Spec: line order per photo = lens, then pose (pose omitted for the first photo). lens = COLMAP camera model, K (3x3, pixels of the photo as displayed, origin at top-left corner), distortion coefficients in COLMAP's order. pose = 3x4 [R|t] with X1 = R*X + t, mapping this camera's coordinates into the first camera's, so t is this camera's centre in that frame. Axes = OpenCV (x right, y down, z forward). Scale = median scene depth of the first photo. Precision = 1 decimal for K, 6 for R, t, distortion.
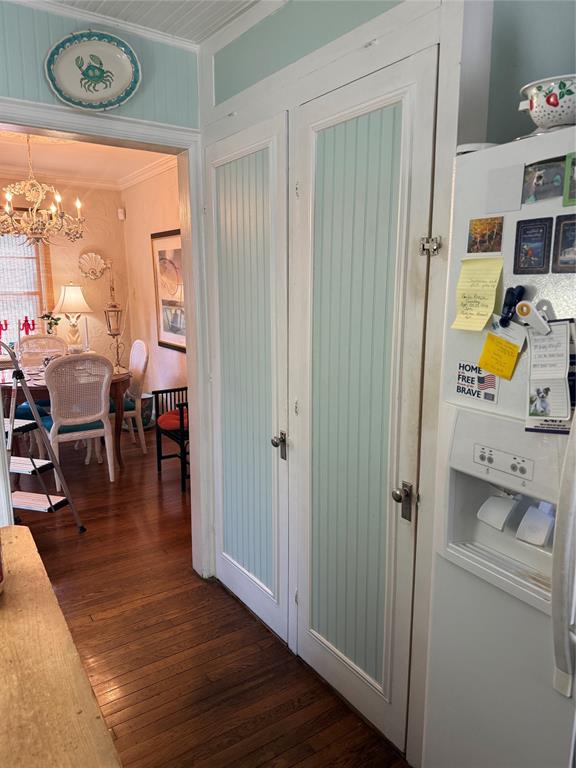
lens RADIAL K [[546.8, 0, 293.6], [0, 546.8, 381.7], [0, 0, 1]] dist [0.074632, -0.100020]
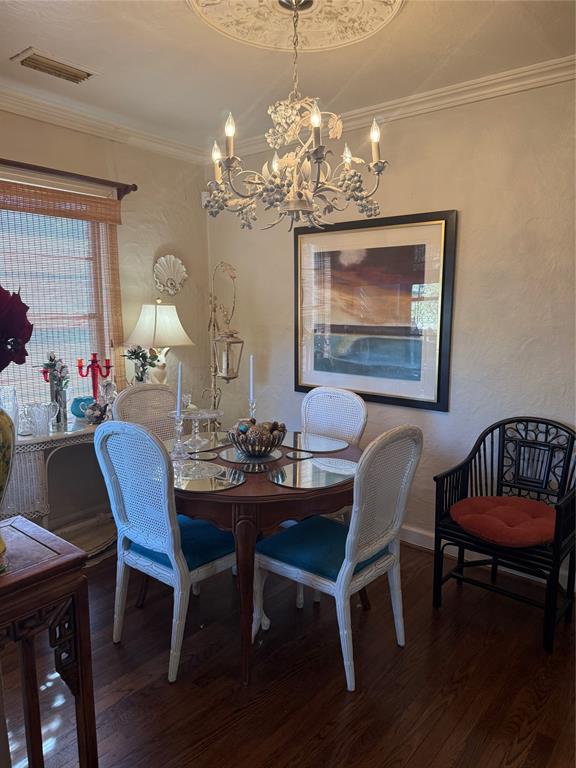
lens RADIAL K [[546.8, 0, 293.6], [0, 546.8, 381.7], [0, 0, 1]] dist [0.074632, -0.100020]
pose [[0.957204, -0.036531, 0.287098, -0.493589], [0.048133, 0.998281, -0.033454, -0.062406], [-0.285382, 0.045841, 0.957317, 0.395713]]
